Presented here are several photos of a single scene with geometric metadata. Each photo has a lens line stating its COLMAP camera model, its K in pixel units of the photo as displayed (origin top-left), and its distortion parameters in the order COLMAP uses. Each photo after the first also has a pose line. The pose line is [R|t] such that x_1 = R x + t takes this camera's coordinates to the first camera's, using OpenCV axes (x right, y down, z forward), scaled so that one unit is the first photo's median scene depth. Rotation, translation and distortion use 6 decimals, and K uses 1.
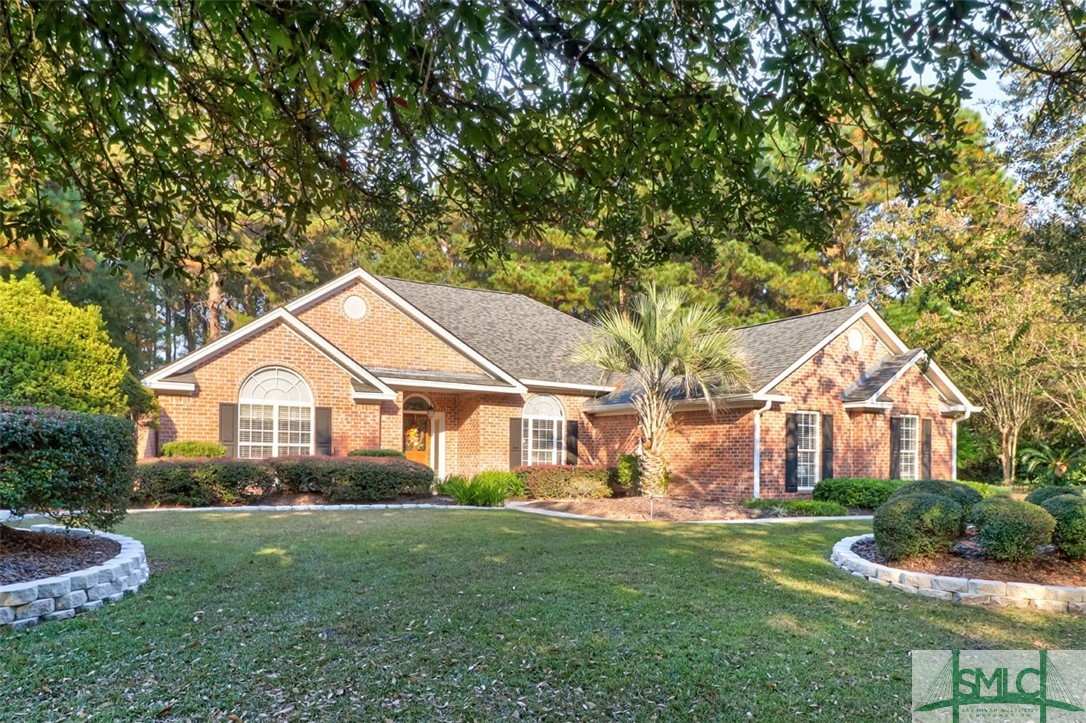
lens RADIAL K [[792.8, 0, 543.0], [0, 792.8, 361.5], [0, 0, 1]] dist [0.006699, 0.000566]
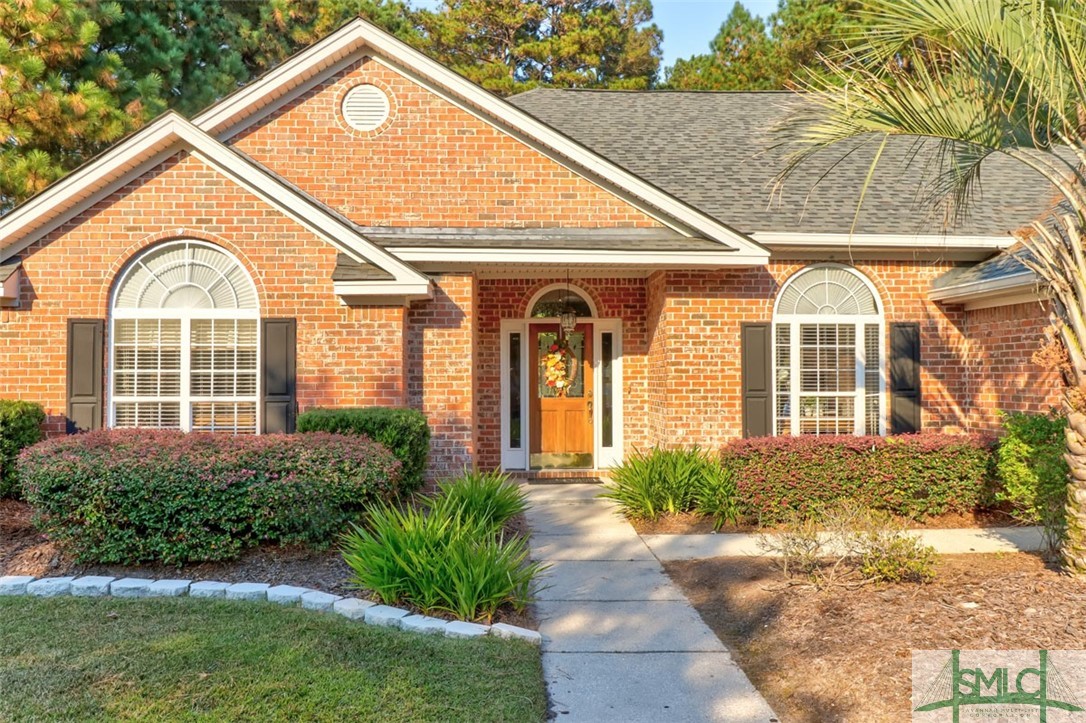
lens RADIAL K [[851.2, 0, 542.4], [0, 851.2, 339.3], [0, 0, 1]] dist [-0.007050, -0.001490]
pose [[0.879303, -0.037468, -0.474787, 0.092627], [0.074266, 0.995493, 0.058980, 0.046702], [0.470438, -0.087121, 0.878122, 0.563655]]
